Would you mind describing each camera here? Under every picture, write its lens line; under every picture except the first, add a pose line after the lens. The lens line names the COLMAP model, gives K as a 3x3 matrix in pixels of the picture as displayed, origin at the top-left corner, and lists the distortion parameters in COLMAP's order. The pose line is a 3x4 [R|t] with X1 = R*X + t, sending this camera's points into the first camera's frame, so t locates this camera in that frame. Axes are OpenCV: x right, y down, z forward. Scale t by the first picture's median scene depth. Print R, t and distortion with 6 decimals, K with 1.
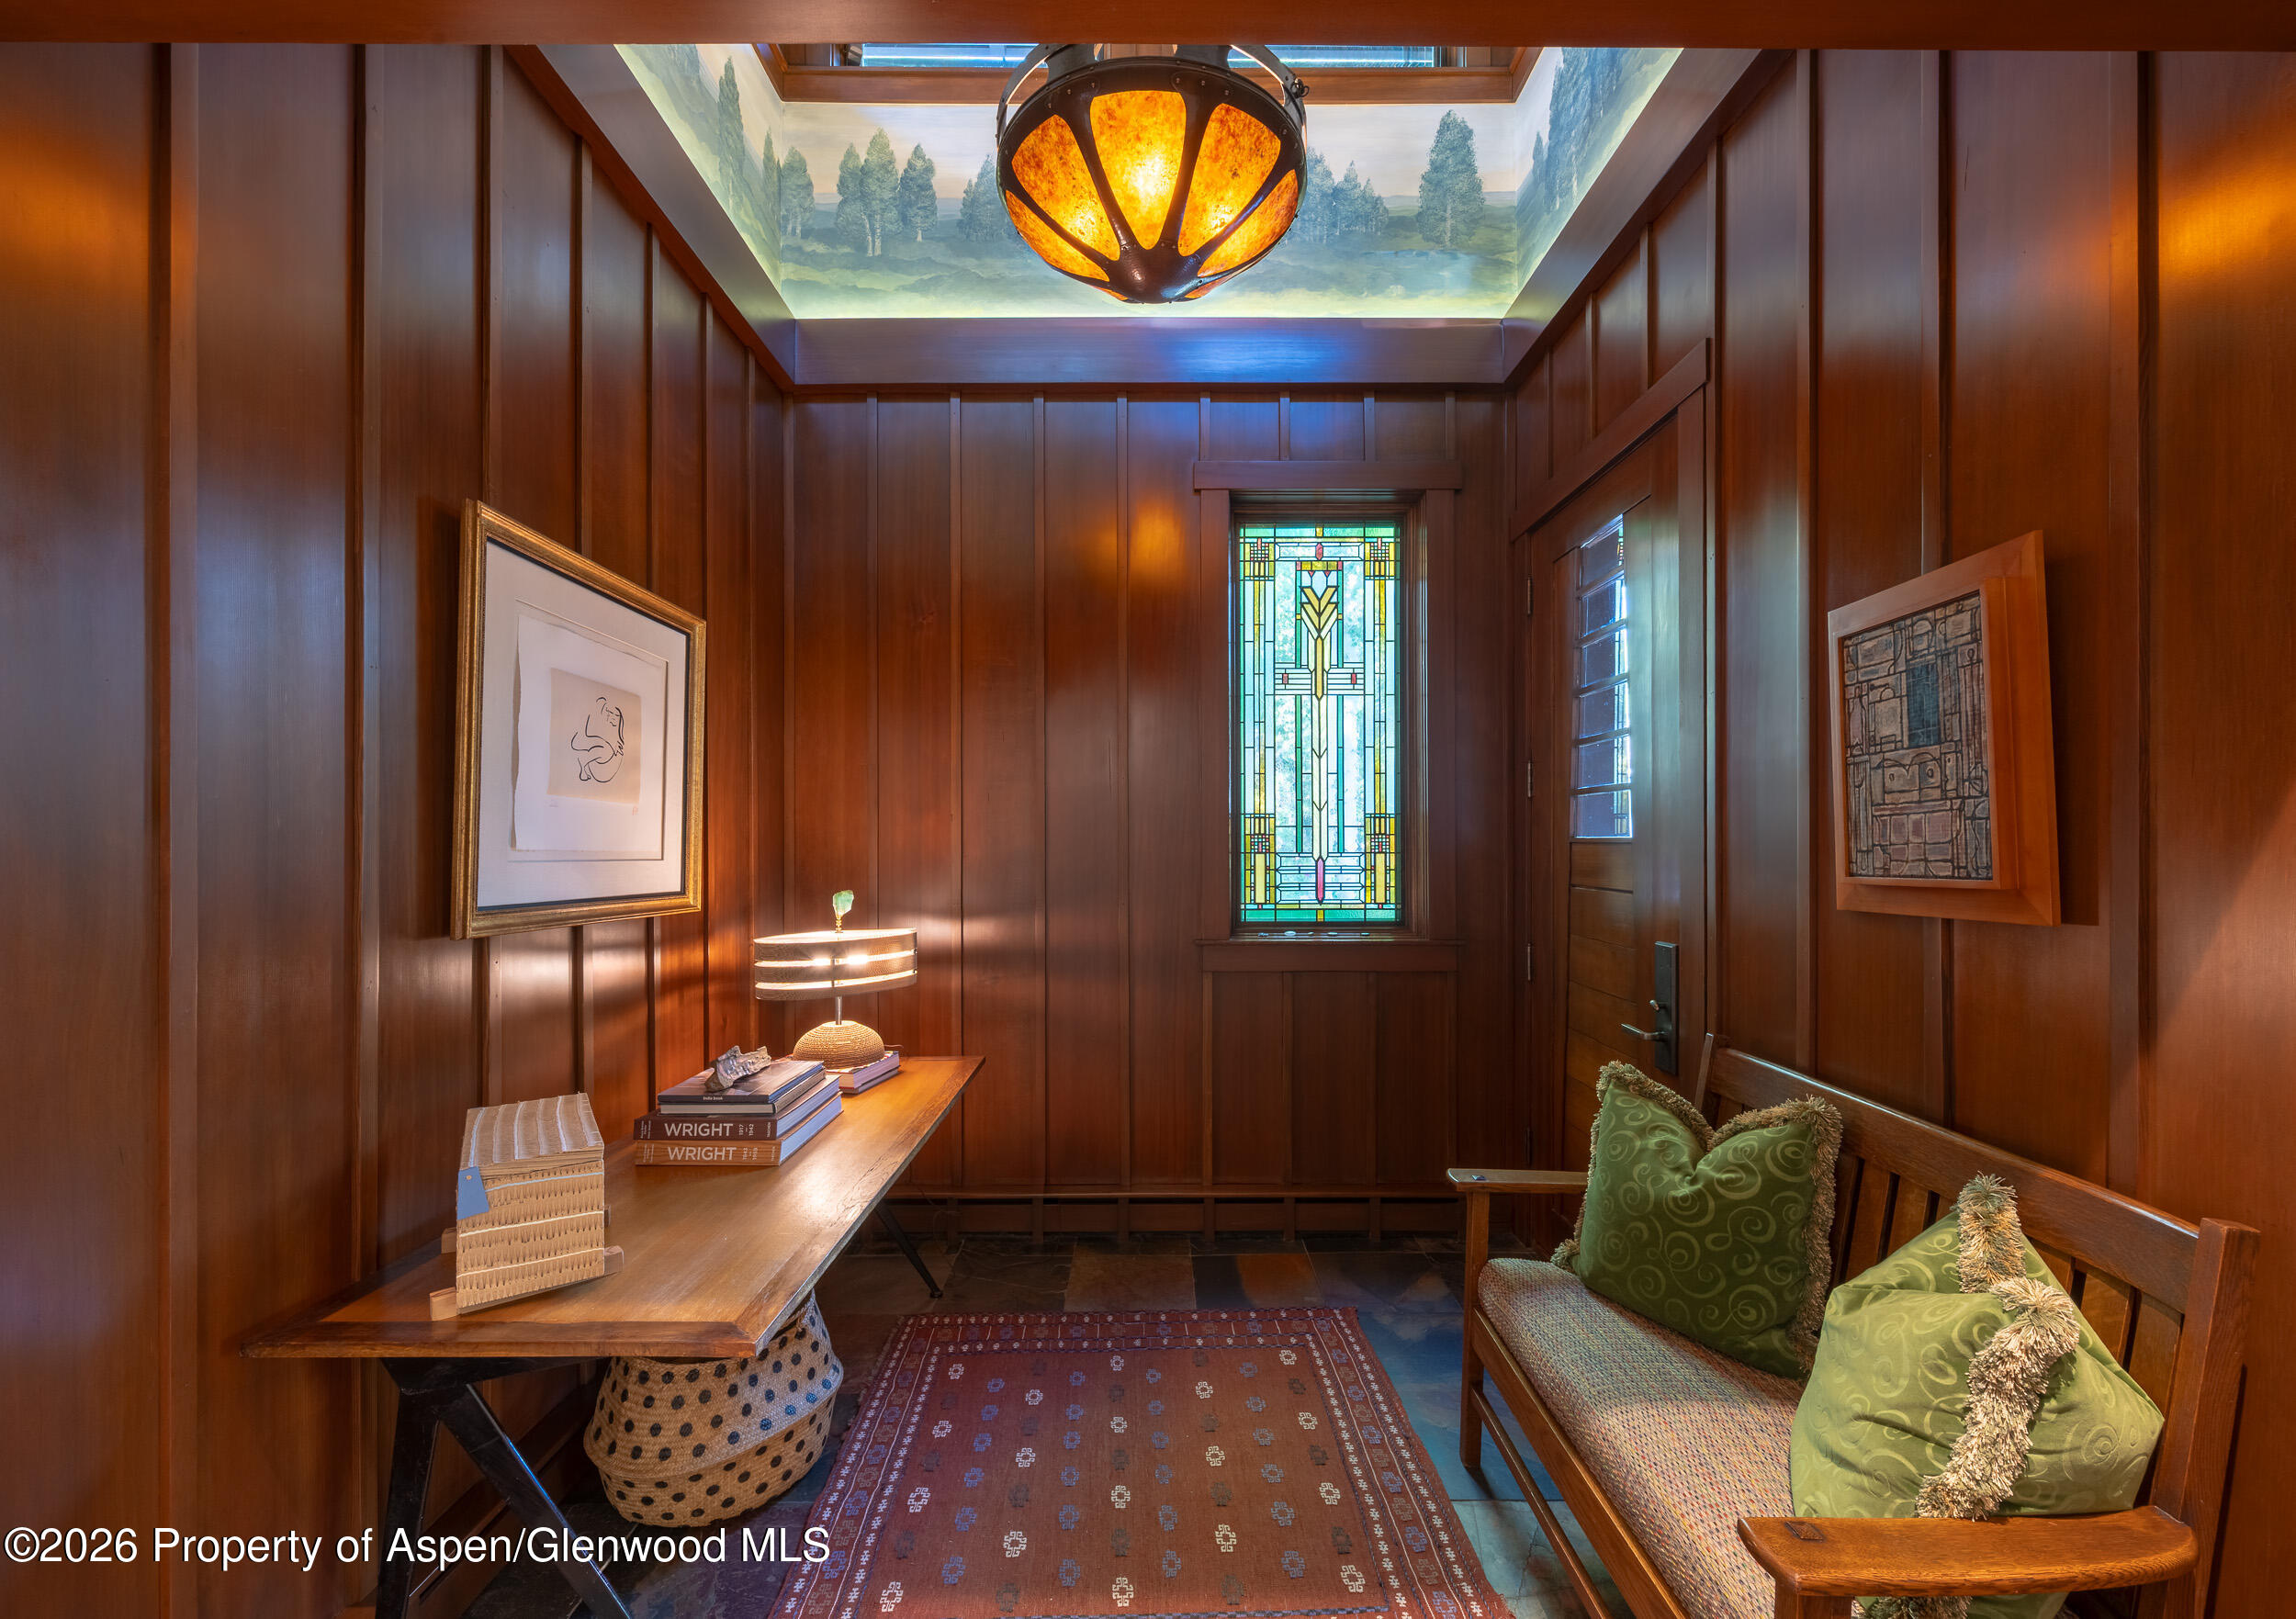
lens RADIAL K [[1160.6, 0, 1147.9], [0, 1160.6, 829.9], [0, 0, 1]] dist [0.000971, -0.000042]
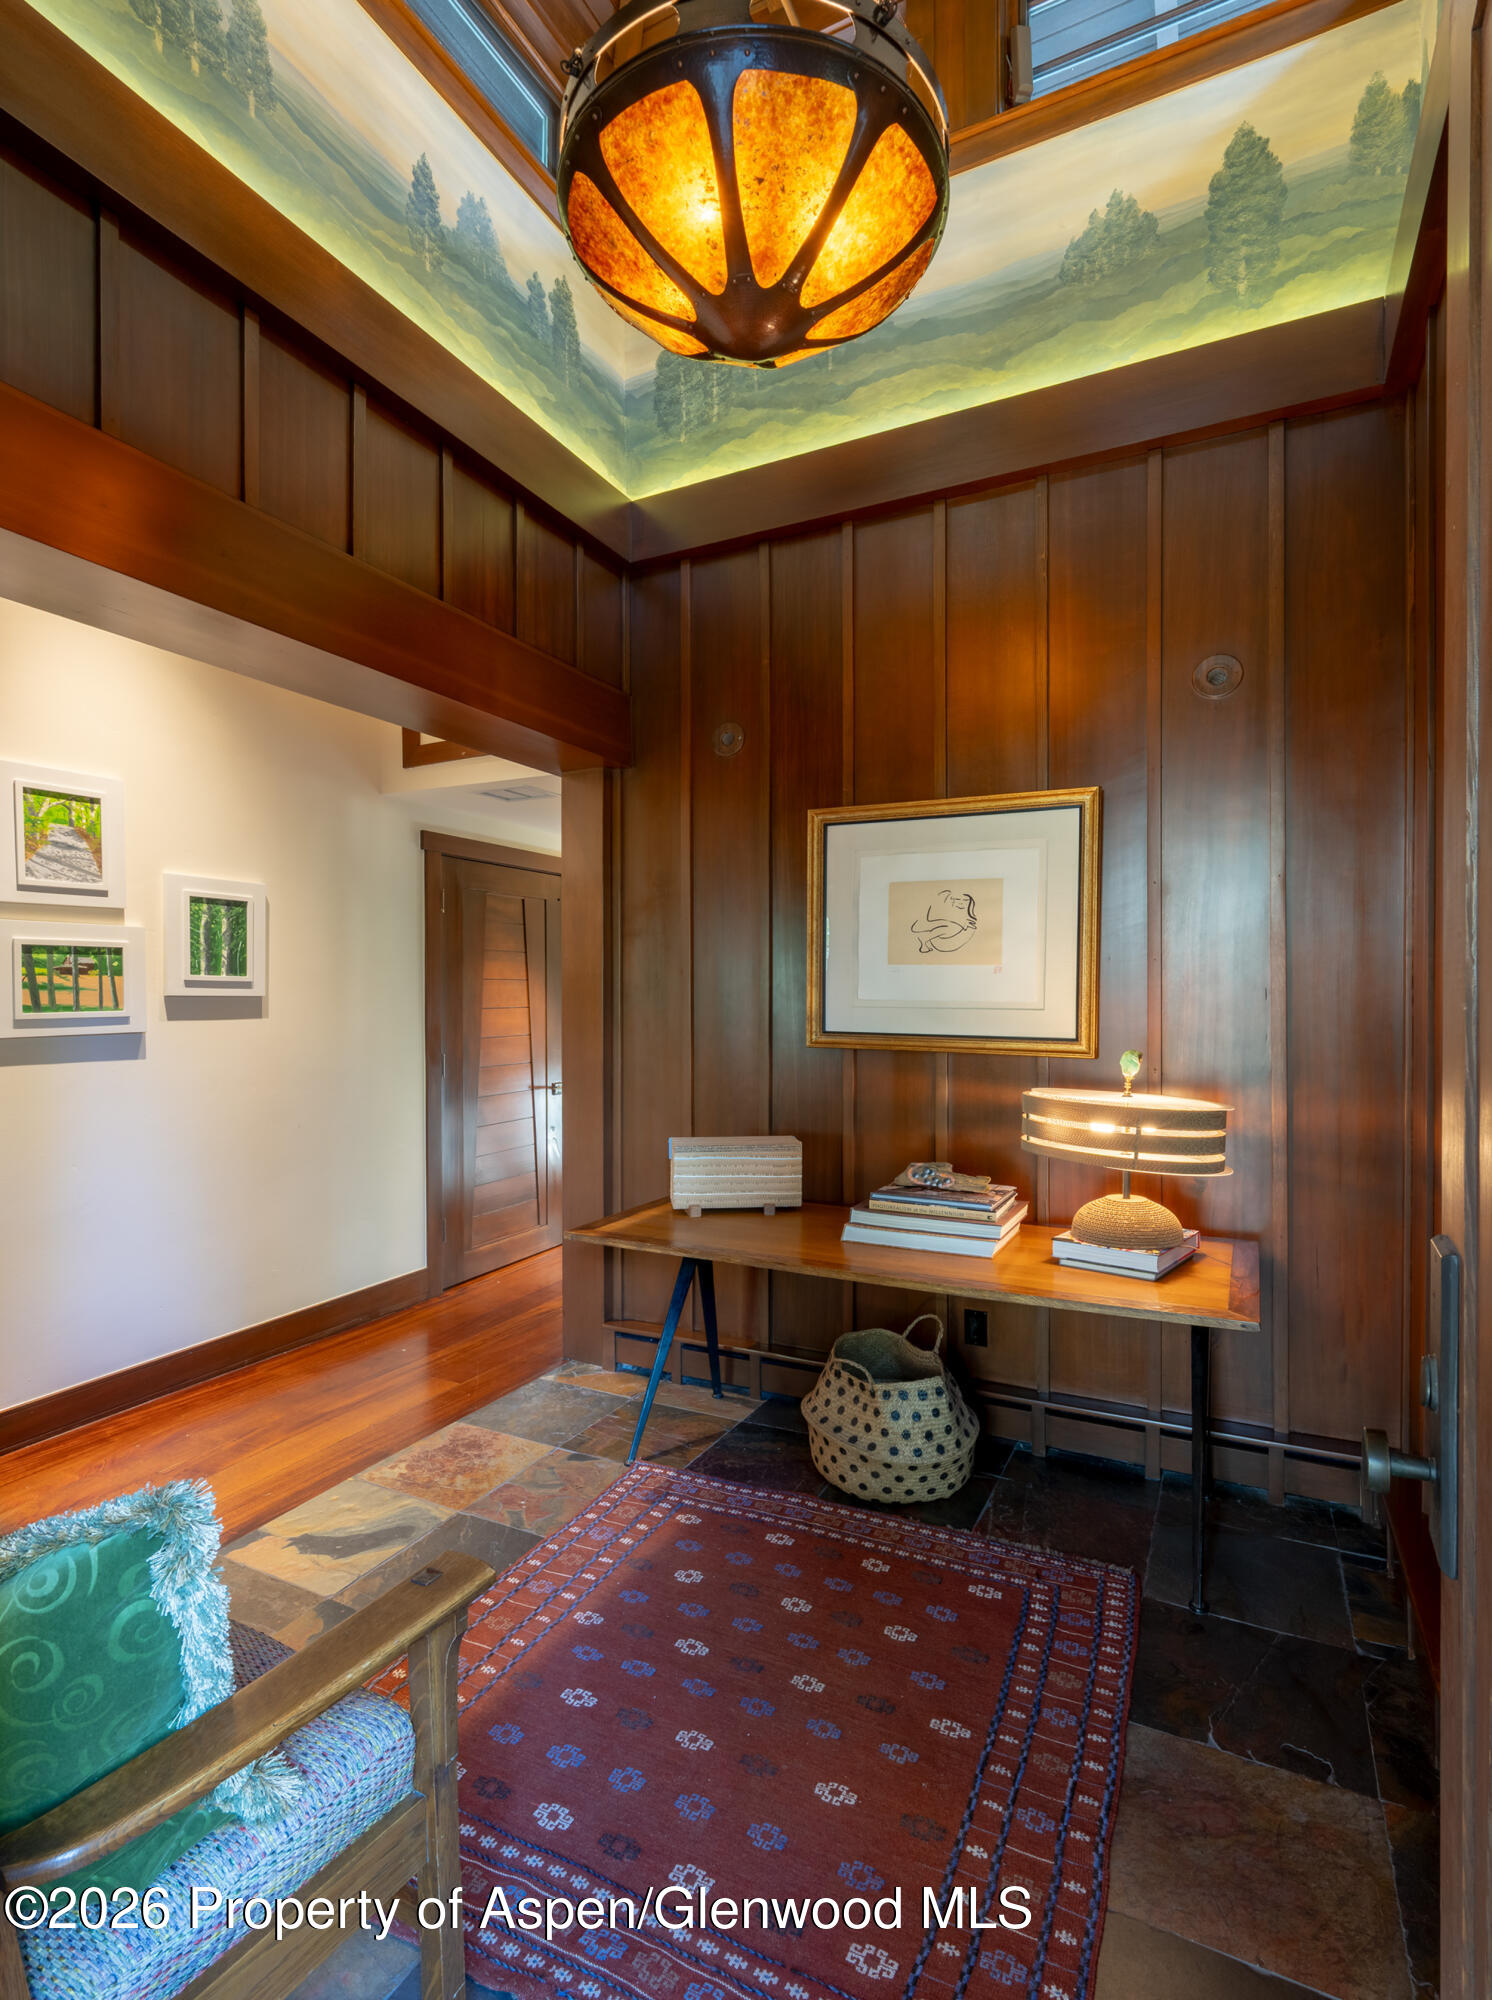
lens RADIAL K [[886.6, 0, 744.7], [0, 886.6, 994.4], [0, 0, 1]] dist [0.000169, -0.000088]
pose [[-0.492134, 0.008099, -0.870482, 0.563368], [0.016739, 0.999860, -0.000161, 0.005800], [0.870358, -0.014651, -0.492201, 1.295849]]
